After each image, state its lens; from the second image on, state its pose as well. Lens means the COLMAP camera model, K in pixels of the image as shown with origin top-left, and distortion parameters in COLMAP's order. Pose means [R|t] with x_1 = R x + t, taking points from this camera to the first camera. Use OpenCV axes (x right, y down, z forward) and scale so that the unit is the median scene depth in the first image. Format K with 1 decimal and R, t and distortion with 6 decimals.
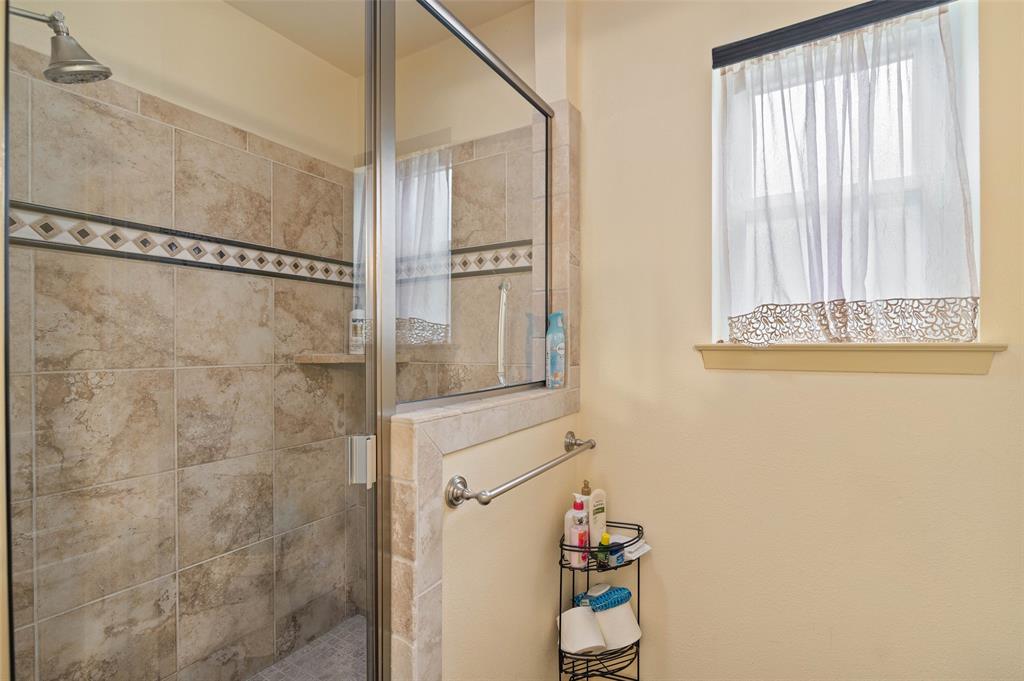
lens RADIAL K [[475.3, 0, 518.9], [0, 475.3, 343.5], [0, 0, 1]] dist [-0.010668, 0.002168]
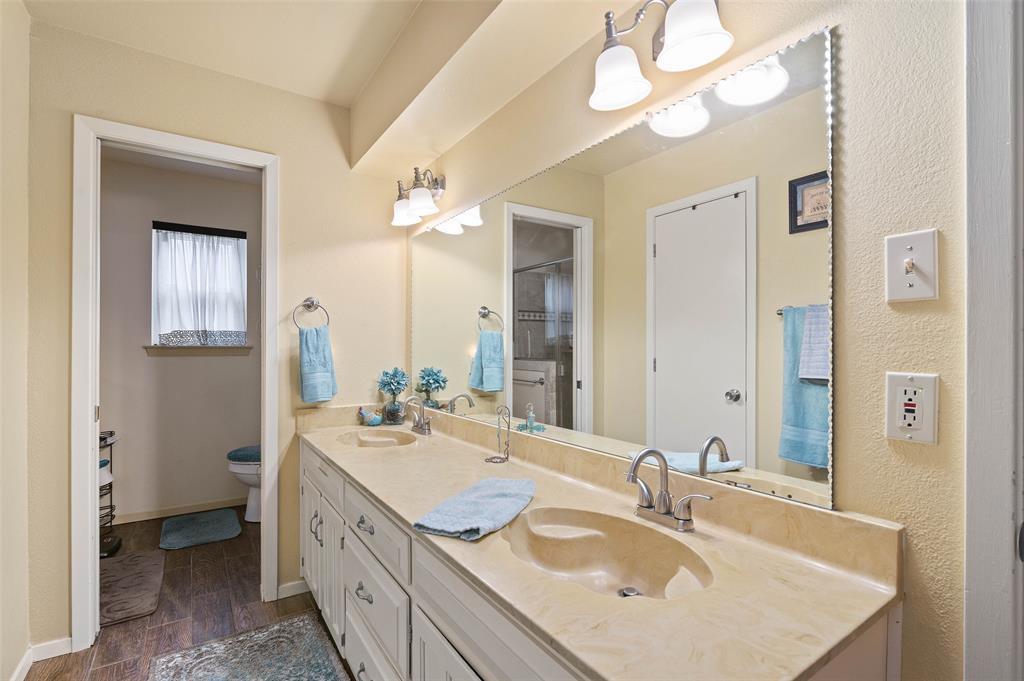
lens RADIAL K [[475.3, 0, 518.8], [0, 475.3, 346.4], [0, 0, 1]] dist [-0.010668, 0.002168]
pose [[0.409176, 0.004126, 0.912446, -1.084050], [-0.007360, 0.999972, -0.001221, -0.006382], [-0.912426, -0.006216, 0.409195, -1.788299]]
